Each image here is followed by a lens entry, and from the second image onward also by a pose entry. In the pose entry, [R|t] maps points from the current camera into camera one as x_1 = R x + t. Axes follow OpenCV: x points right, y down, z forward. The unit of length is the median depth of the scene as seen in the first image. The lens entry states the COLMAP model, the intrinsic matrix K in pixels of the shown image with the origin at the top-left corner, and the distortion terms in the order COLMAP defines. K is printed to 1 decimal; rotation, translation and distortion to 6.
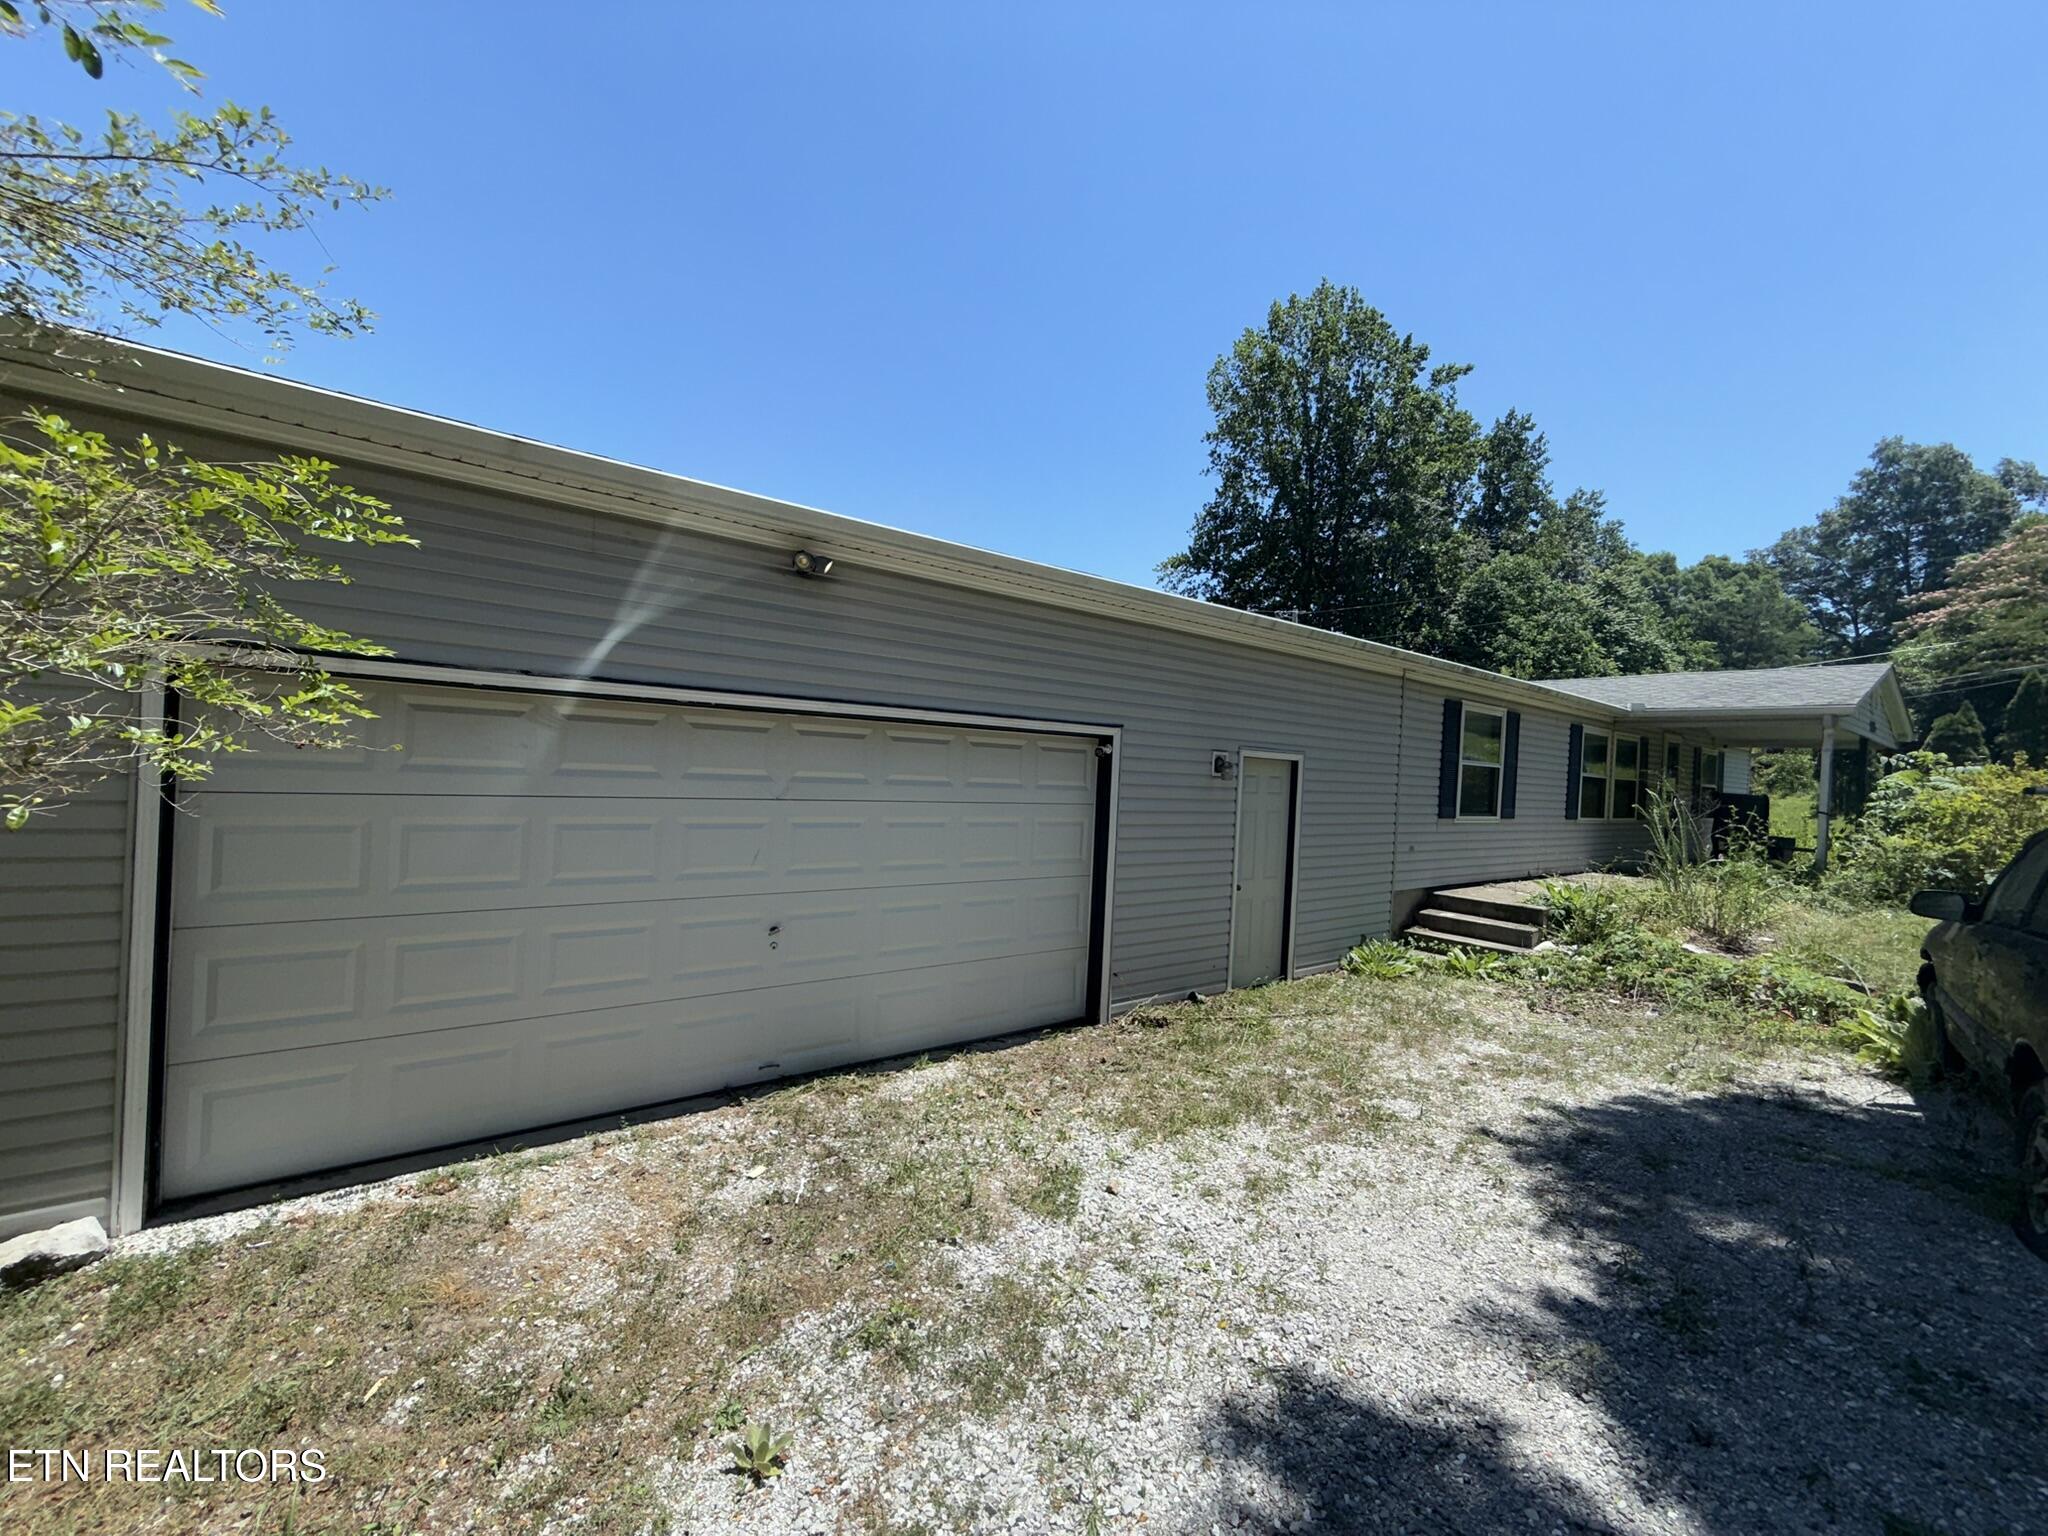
lens RADIAL K [[819.5, 0, 1017.4], [0, 819.5, 770.3], [0, 0, 1]] dist [-0.000242, 0.000785]
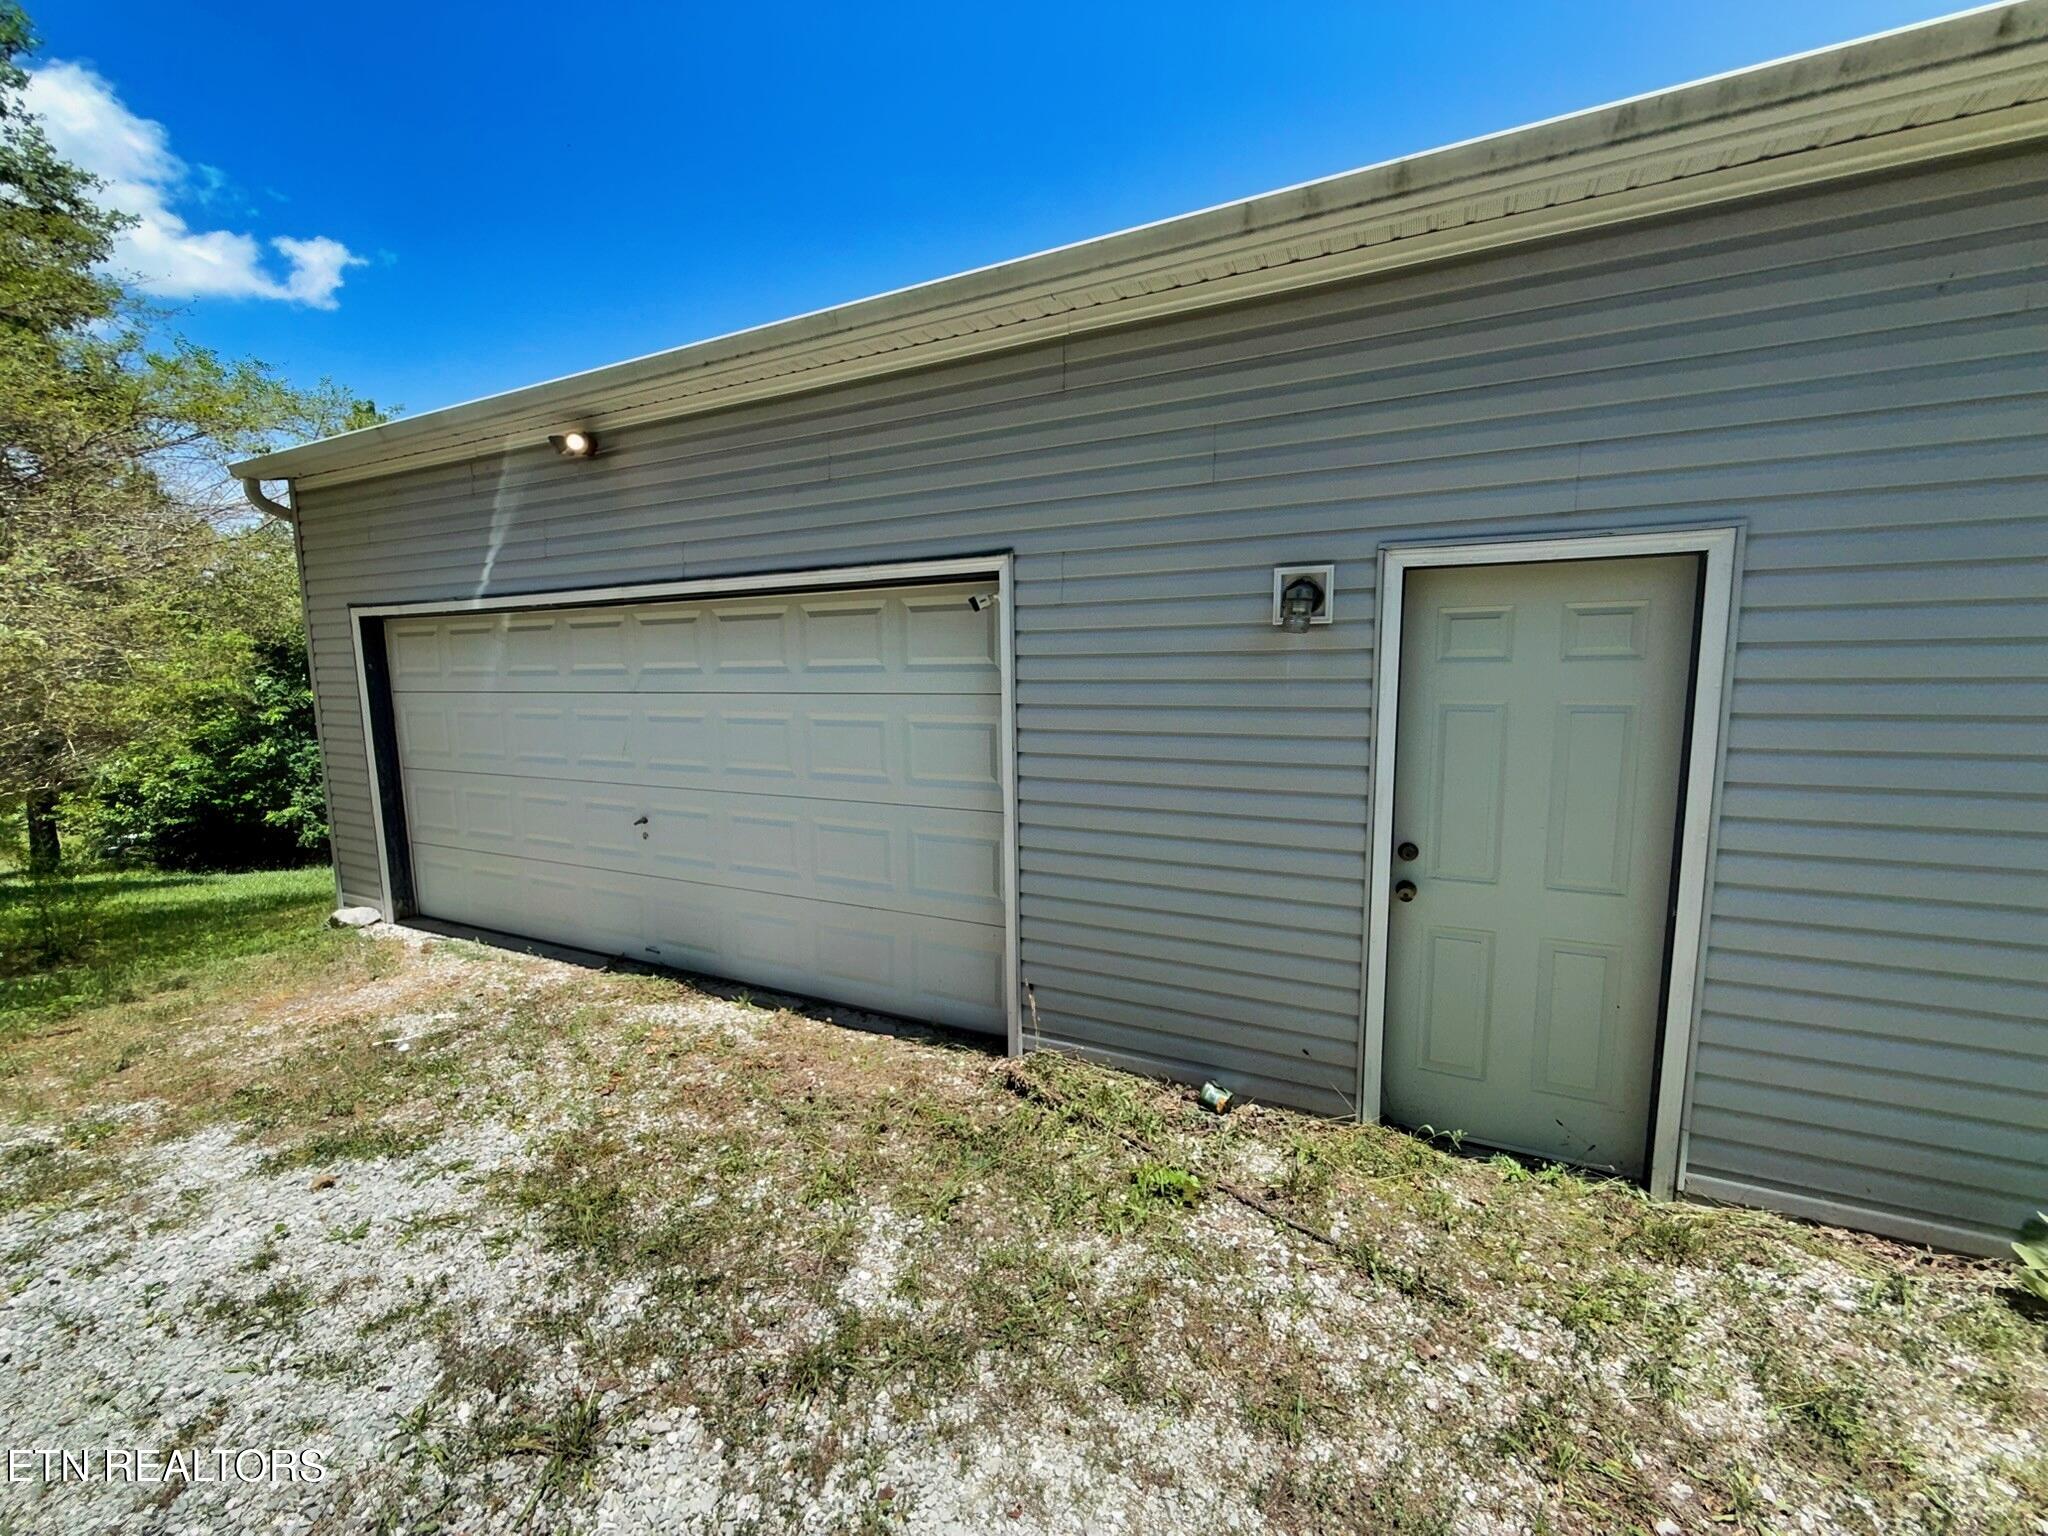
lens RADIAL K [[819.5, 0, 1020.2], [0, 819.5, 770.5], [0, 0, 1]] dist [-0.000242, 0.000785]
pose [[0.441543, 0.058679, -0.895319, 1.050984], [0.029211, 0.996390, 0.079709, 0.083160], [0.896764, -0.061349, 0.438235, 1.249922]]
